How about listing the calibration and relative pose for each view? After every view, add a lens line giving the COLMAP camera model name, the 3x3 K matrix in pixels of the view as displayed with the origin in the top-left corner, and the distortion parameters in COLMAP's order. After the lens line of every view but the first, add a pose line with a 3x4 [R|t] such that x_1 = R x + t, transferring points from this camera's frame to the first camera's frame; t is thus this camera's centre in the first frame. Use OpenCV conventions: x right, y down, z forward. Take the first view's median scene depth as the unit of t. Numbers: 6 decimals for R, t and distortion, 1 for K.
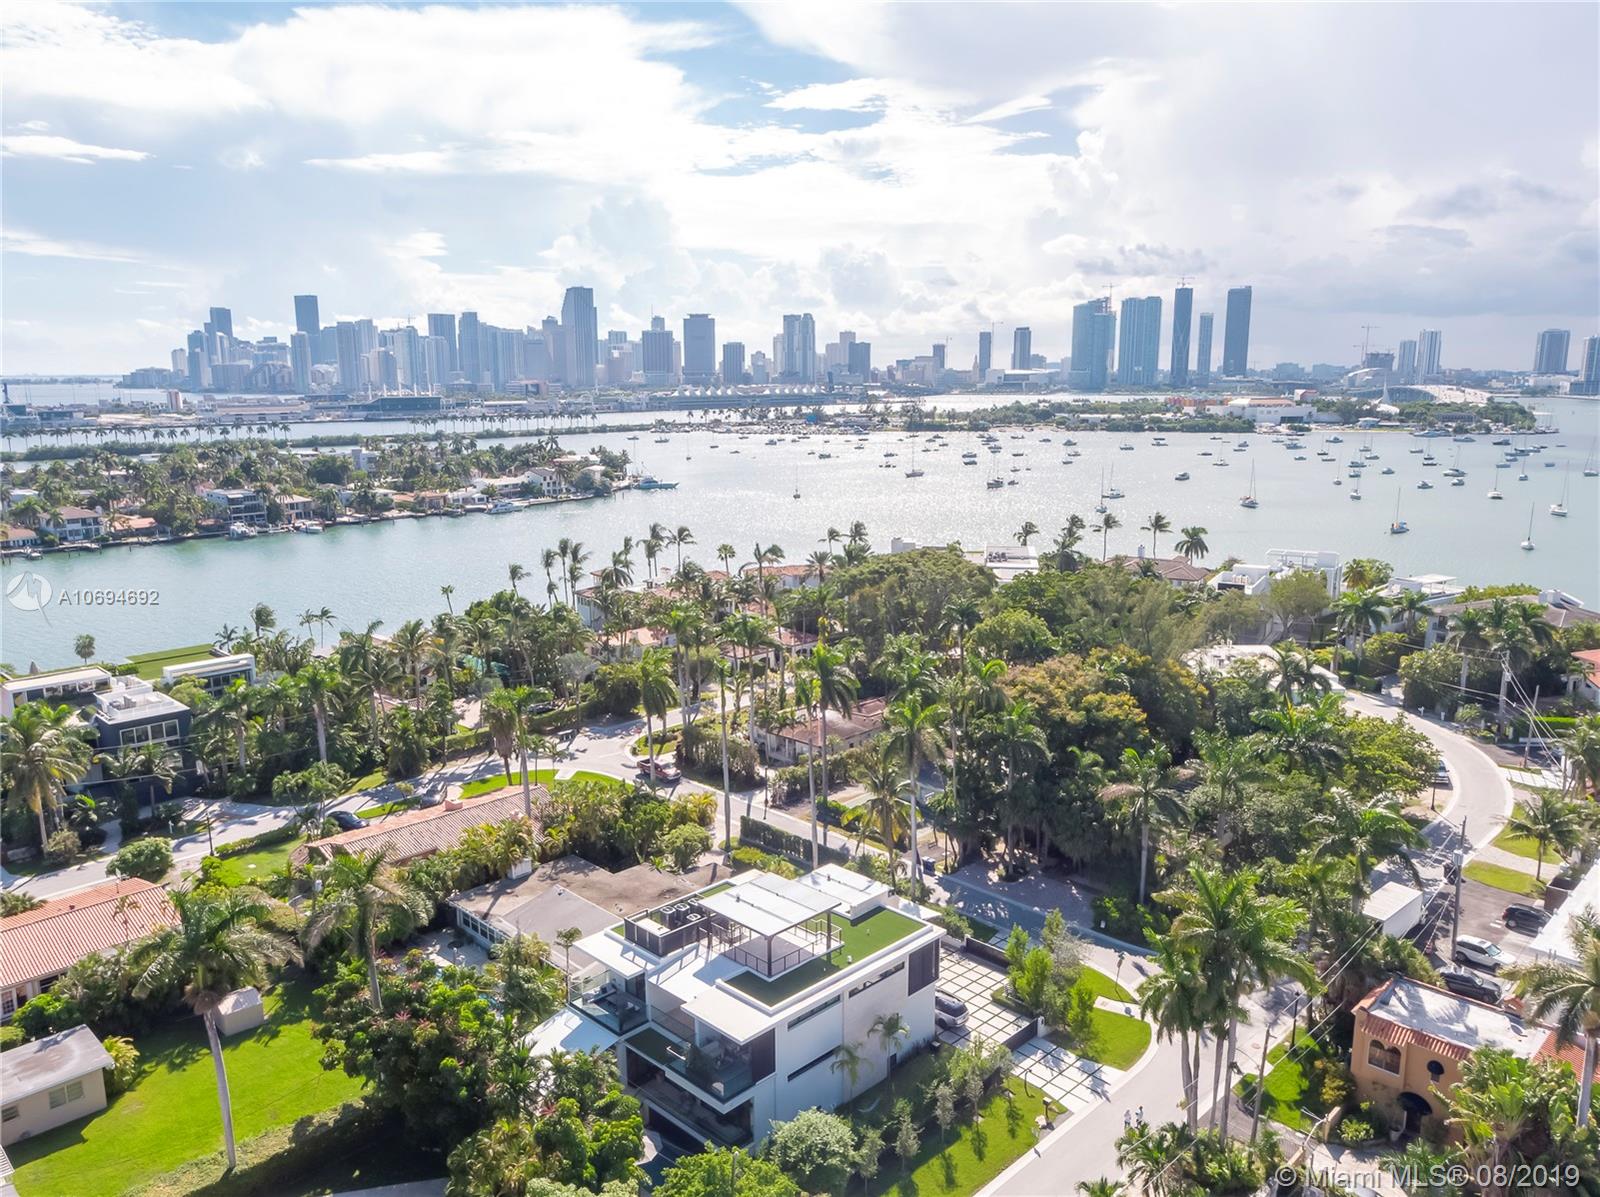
lens RADIAL K [[1192.3, 0, 806.6], [0, 1192.3, 553.2], [0, 0, 1]] dist [0.004492, 0.007028]
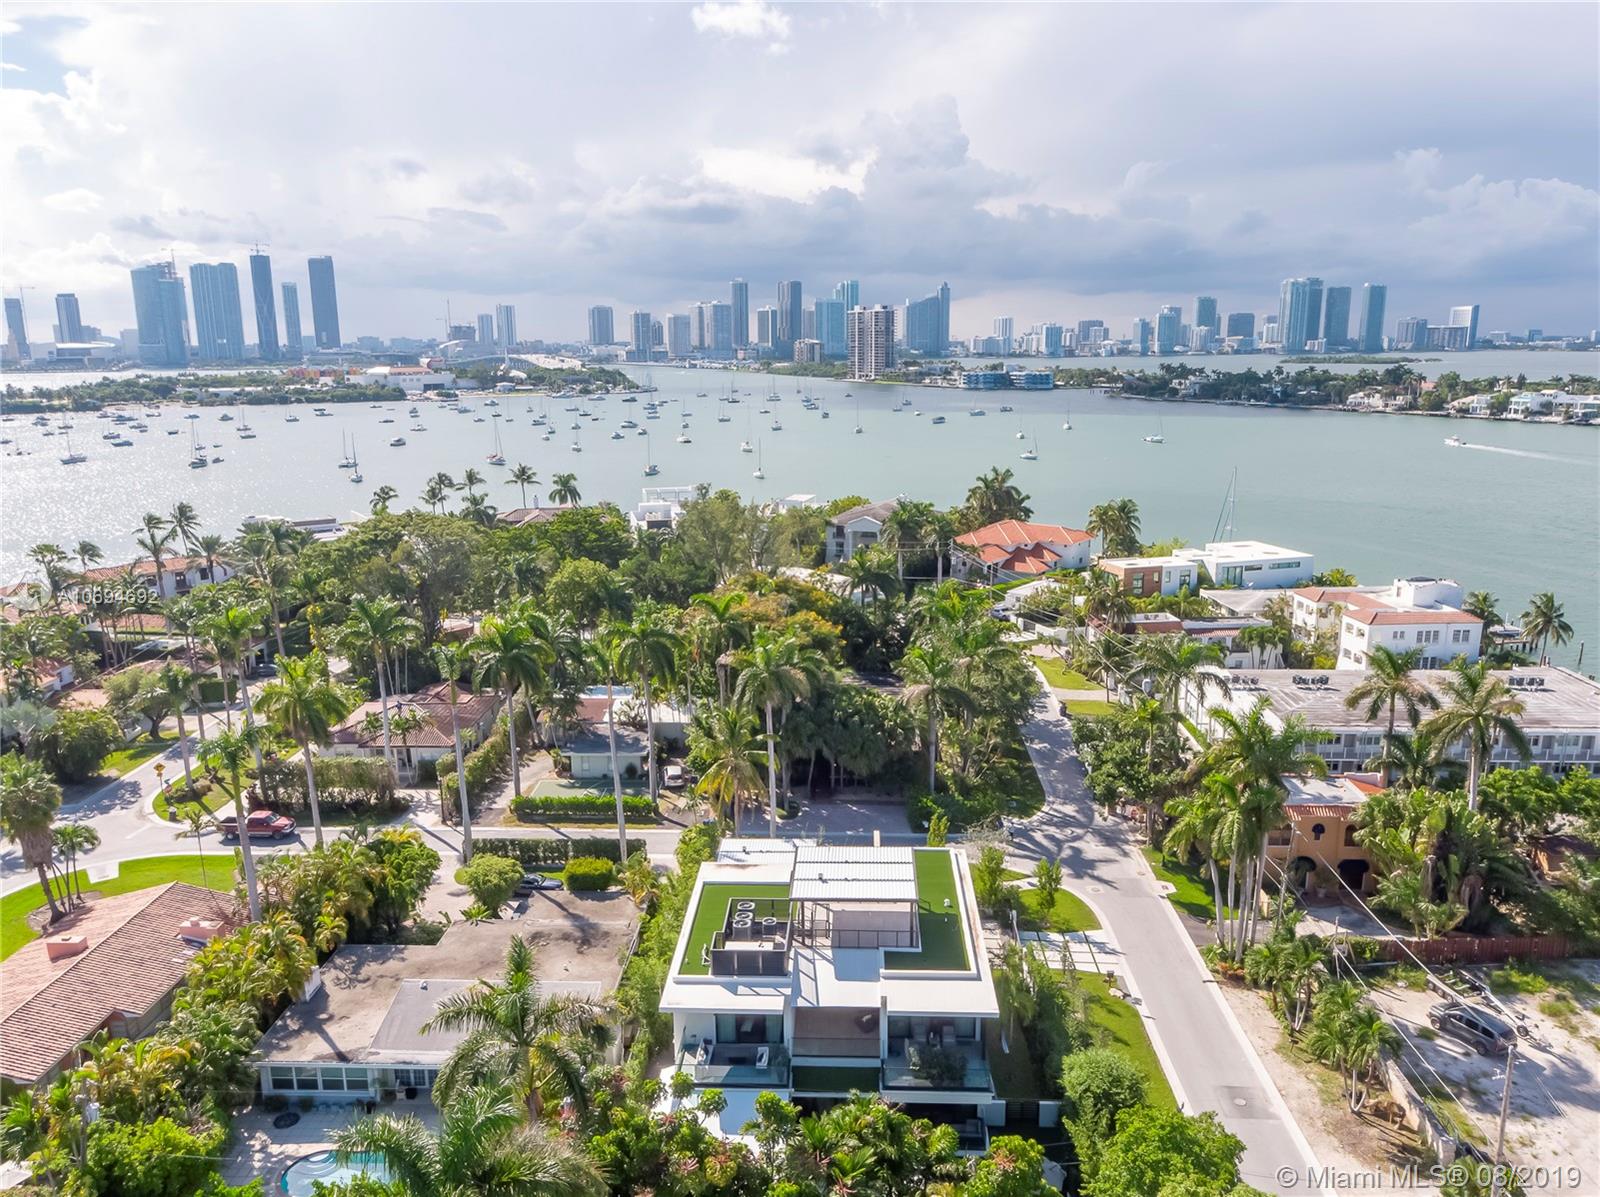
lens RADIAL K [[1184.5, 0, 800.0], [0, 1184.5, 598.5], [0, 0, 1]] dist [0.000165, 0.010821]
pose [[0.740669, -0.146873, 0.655621, -0.091764], [0.108911, 0.989154, 0.098553, 0.001987], [-0.662984, -0.001590, 0.748631, 0.062868]]
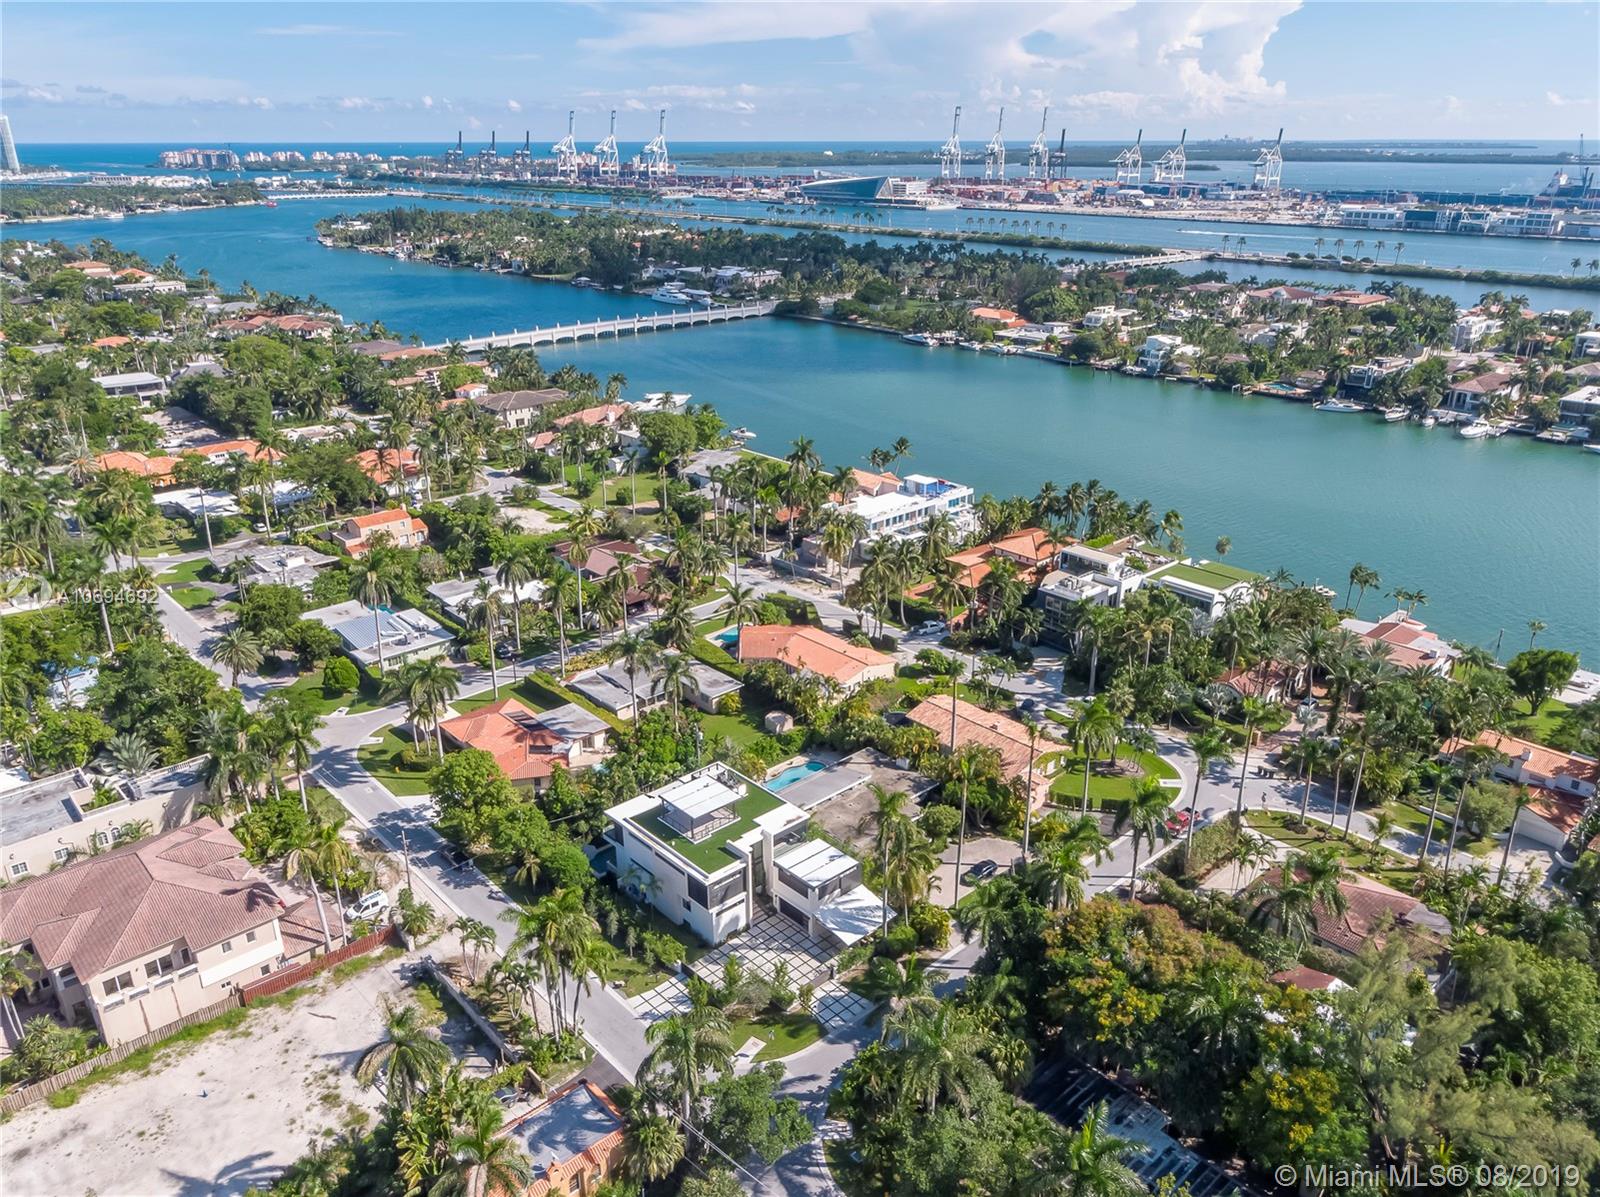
lens RADIAL K [[1171.0, 0, 800.0], [0, 1171.0, 598.5], [0, 0, 1]] dist [0.002371, 0.003240]
pose [[-0.051927, 0.371719, -0.926892, 0.217432], [-0.151702, 0.914437, 0.375222, -0.094149], [0.987061, 0.160096, 0.008907, 0.170363]]
